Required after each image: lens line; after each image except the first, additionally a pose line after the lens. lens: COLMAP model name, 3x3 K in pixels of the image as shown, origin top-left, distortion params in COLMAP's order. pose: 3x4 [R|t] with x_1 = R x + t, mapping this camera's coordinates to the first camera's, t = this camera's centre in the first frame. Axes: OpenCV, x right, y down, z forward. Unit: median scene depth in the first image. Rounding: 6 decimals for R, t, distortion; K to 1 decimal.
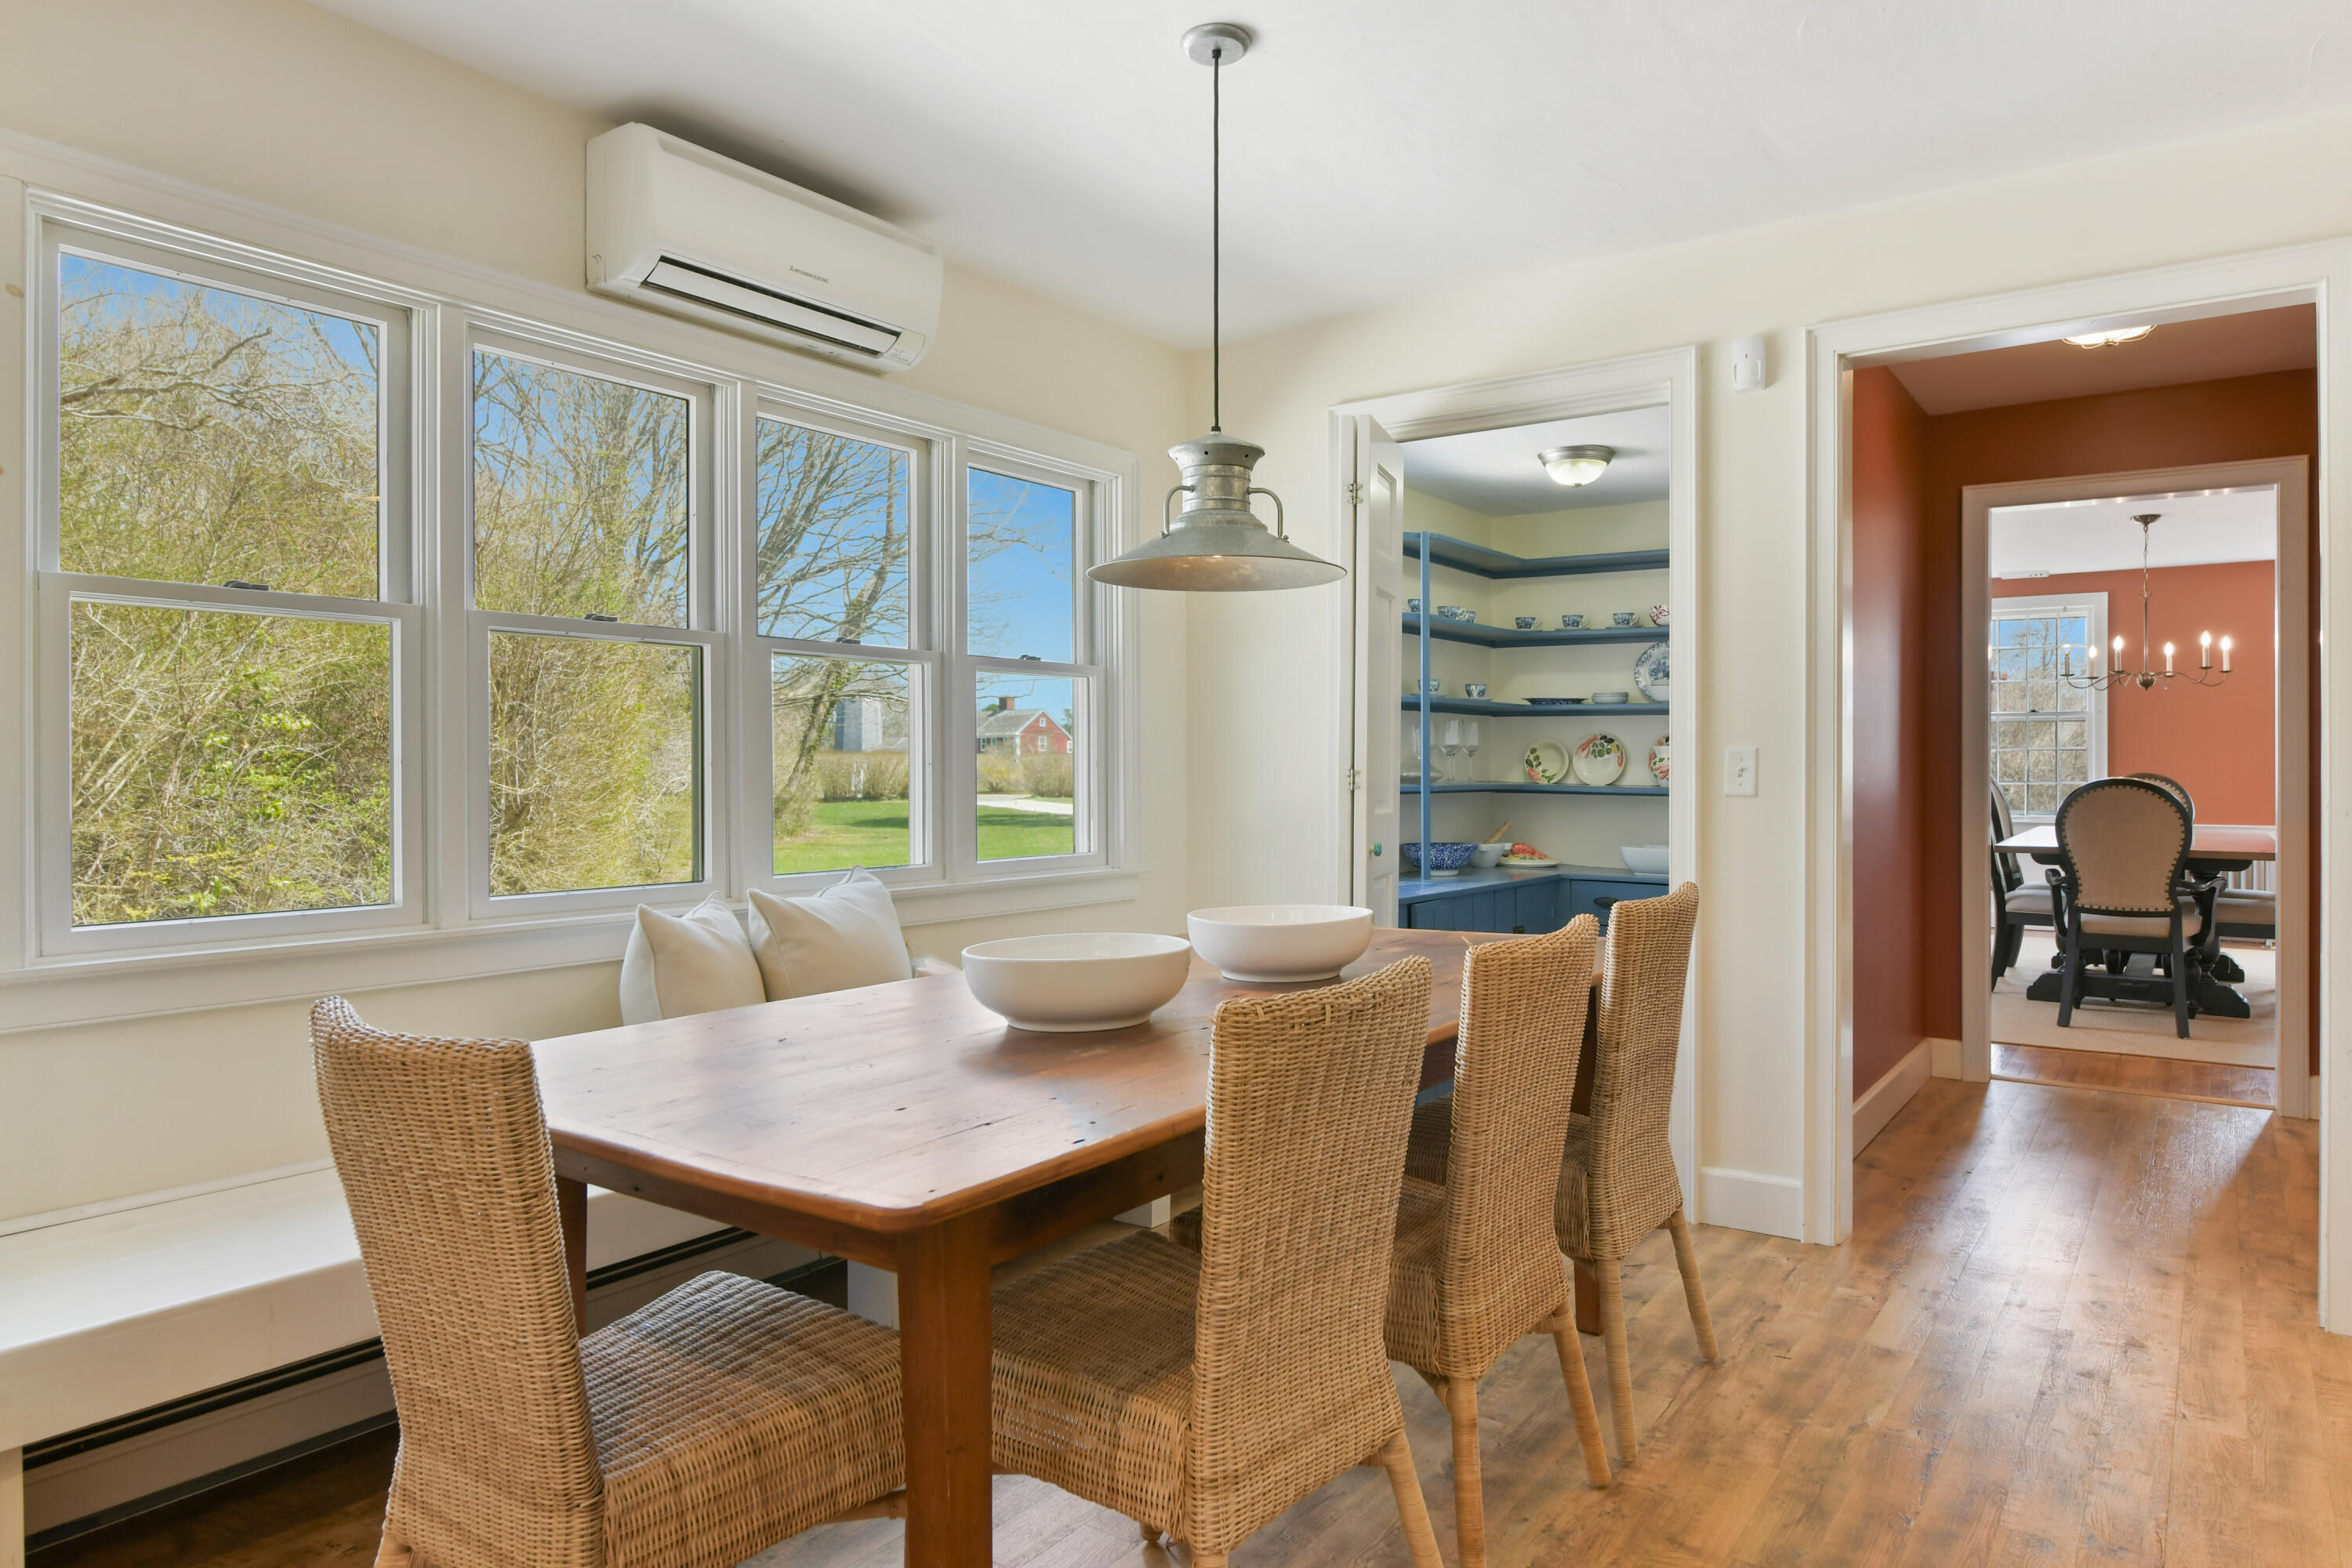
lens RADIAL K [[1463.5, 0, 1174.7], [0, 1463.5, 781.7], [0, 0, 1]] dist [0.001256, 0.000004]
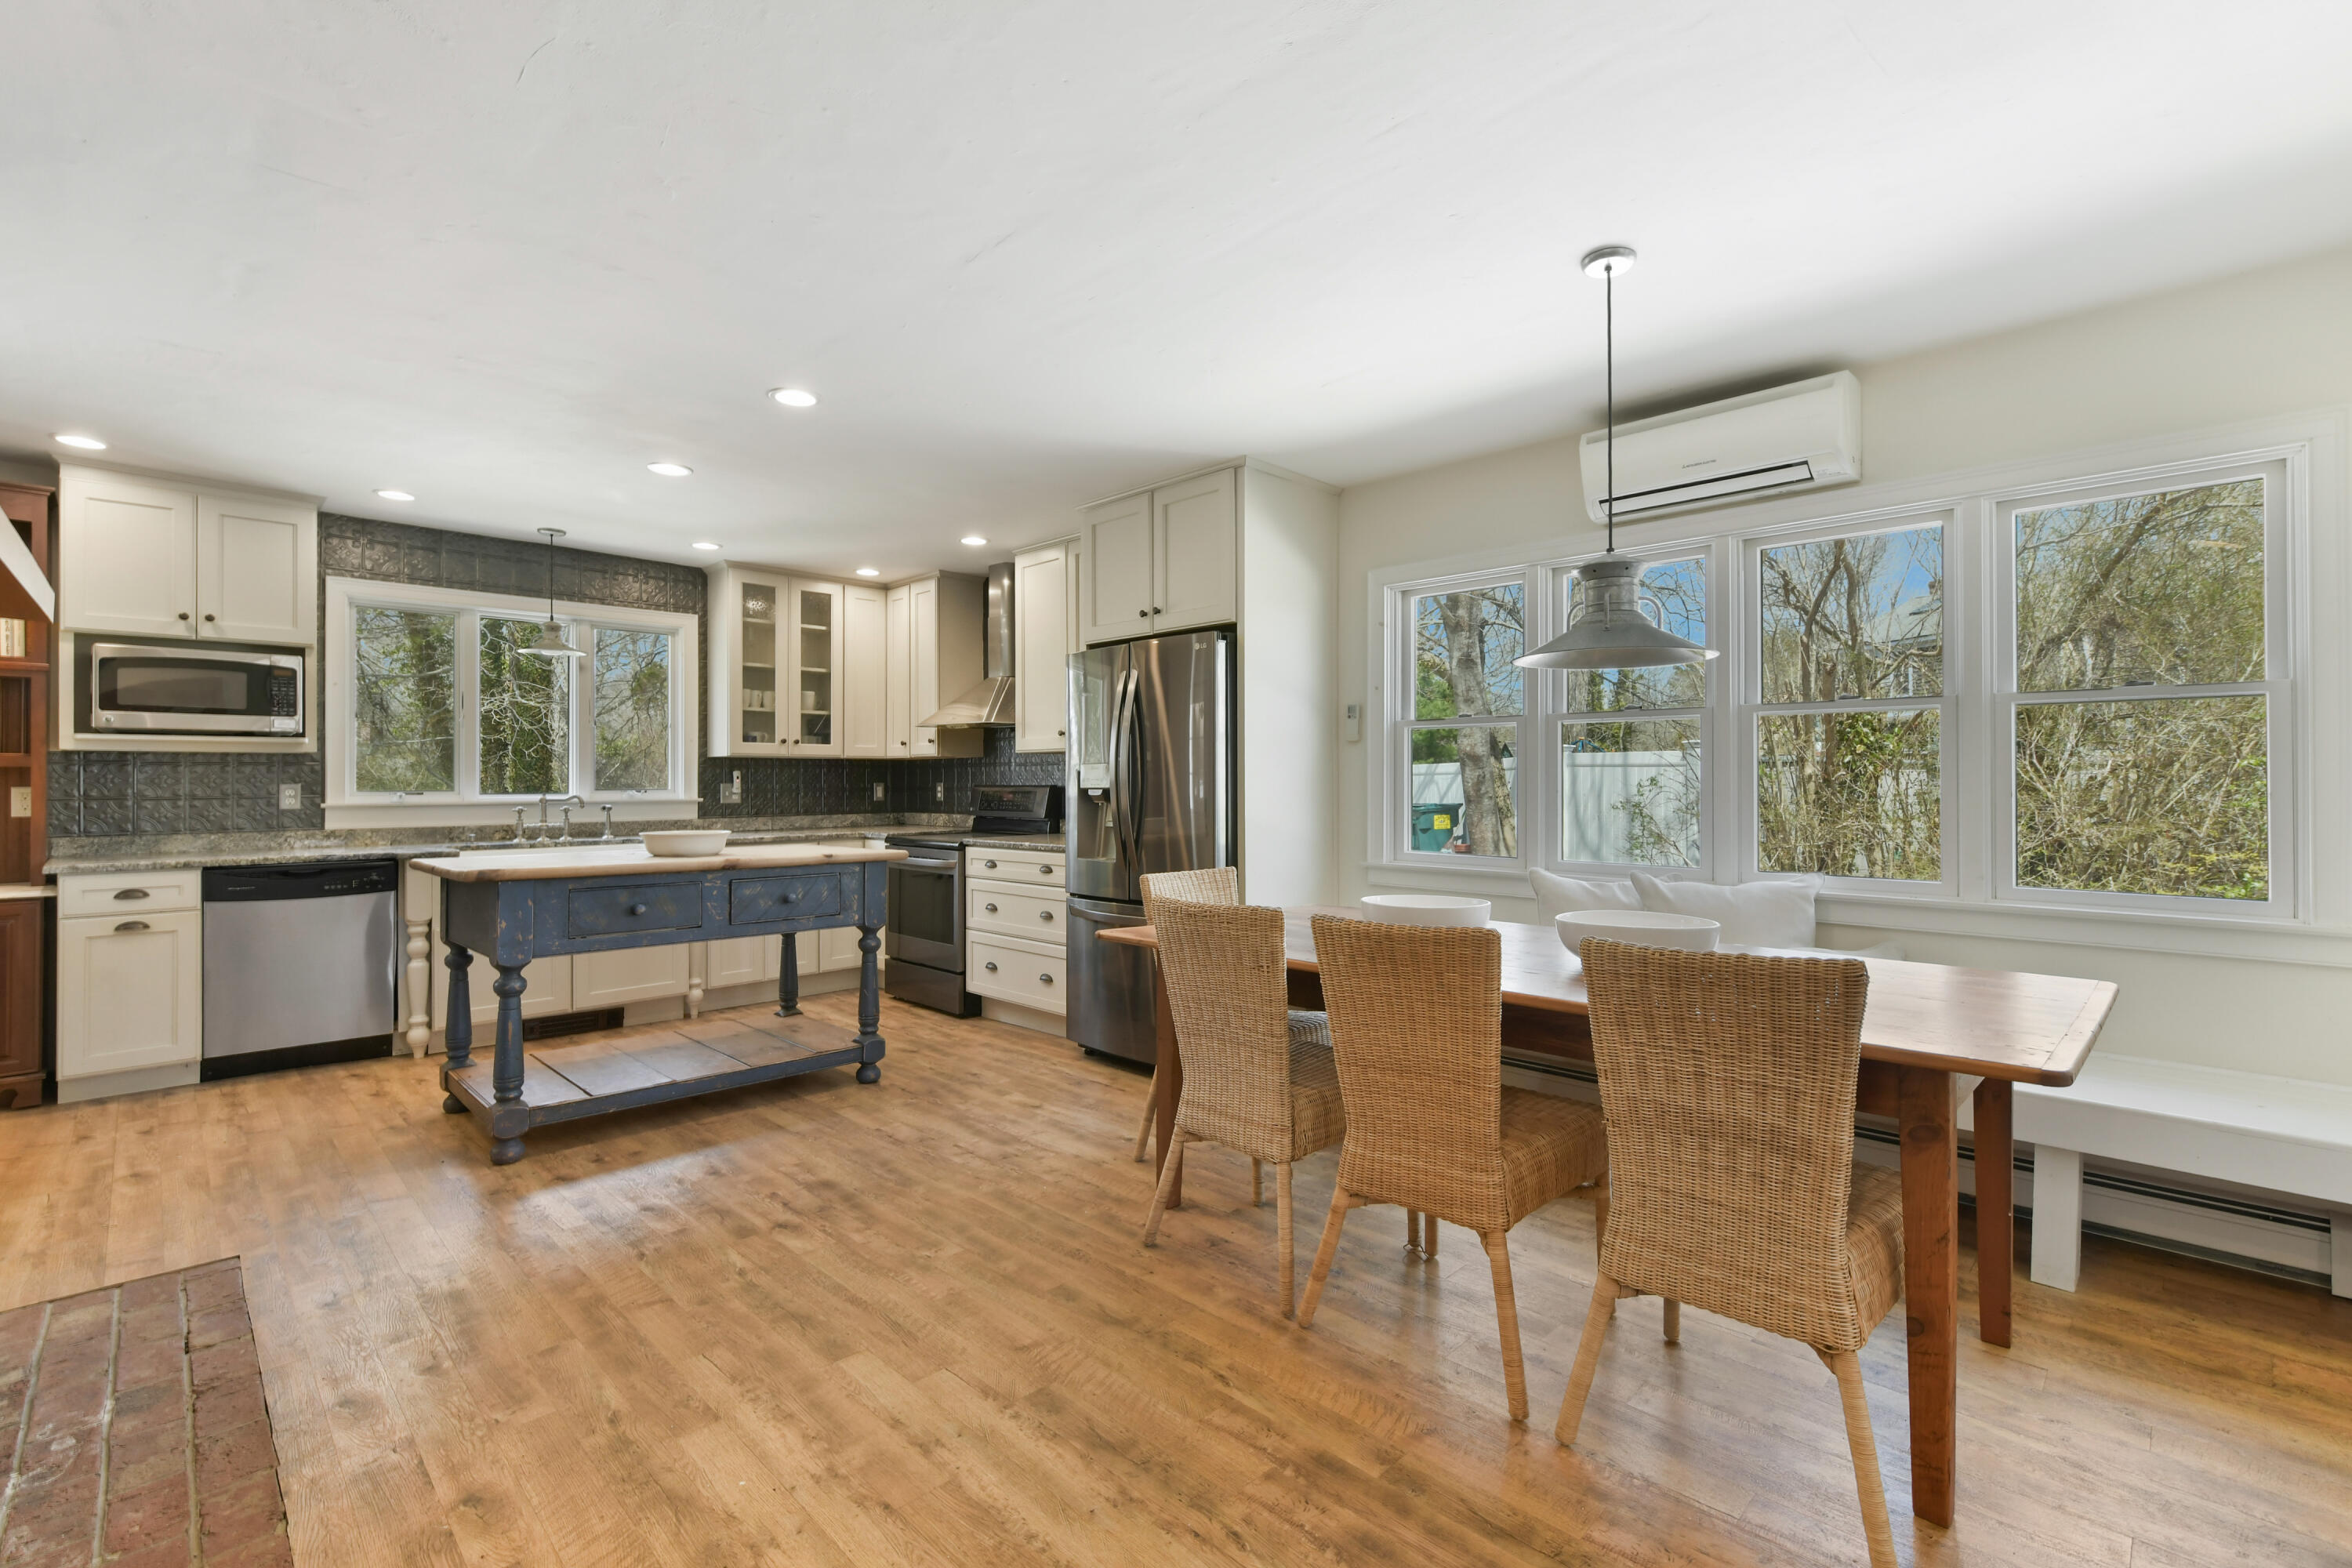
lens RADIAL K [[1021.3, 0, 1175.0], [0, 1021.3, 786.4], [0, 0, 1]] dist [-0.001013, 0.000466]
pose [[-0.155547, 0.010279, -0.987775, 0.753237], [-0.004981, 0.999925, 0.011190, -0.025456], [0.987816, 0.006661, -0.155484, 0.561650]]
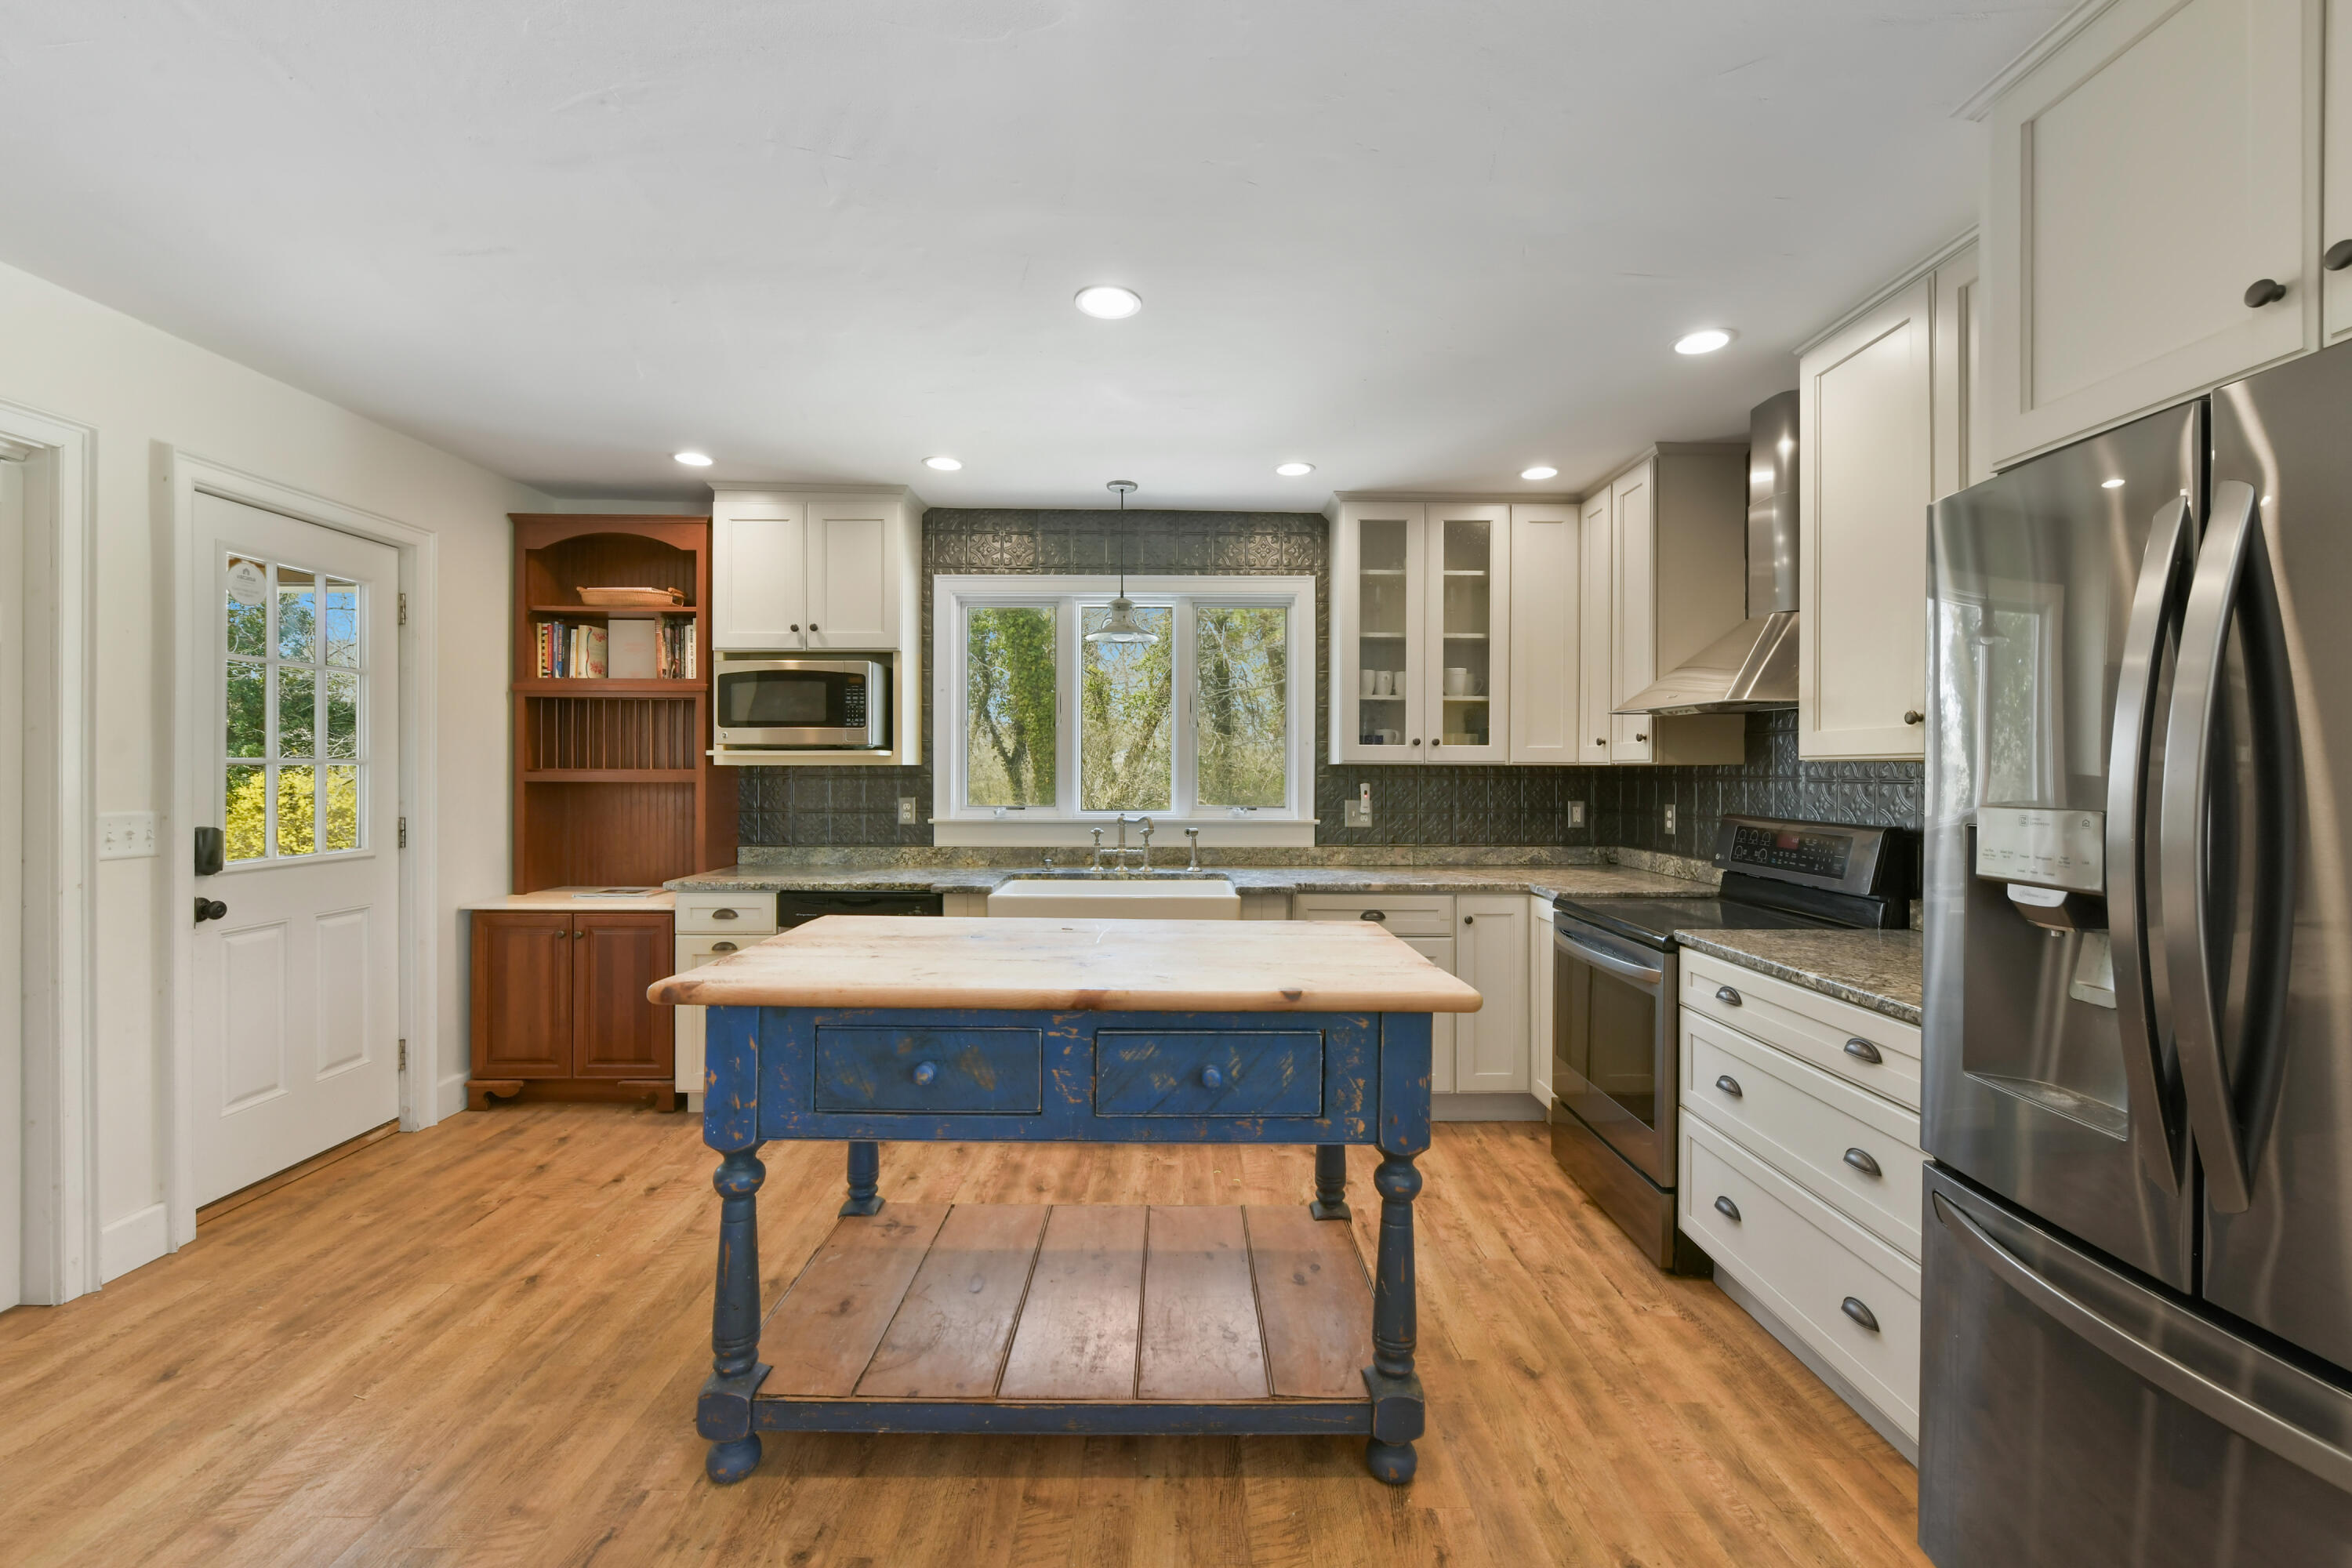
lens RADIAL K [[955.3, 0, 1191.5], [0, 955.3, 770.7], [0, 0, 1]] dist [-0.011342, 0.001788]
pose [[-0.796977, 0.002402, -0.604006, 0.028894], [-0.004802, 0.999935, 0.010314, -0.056083], [0.603991, 0.011120, -0.796913, 0.367393]]
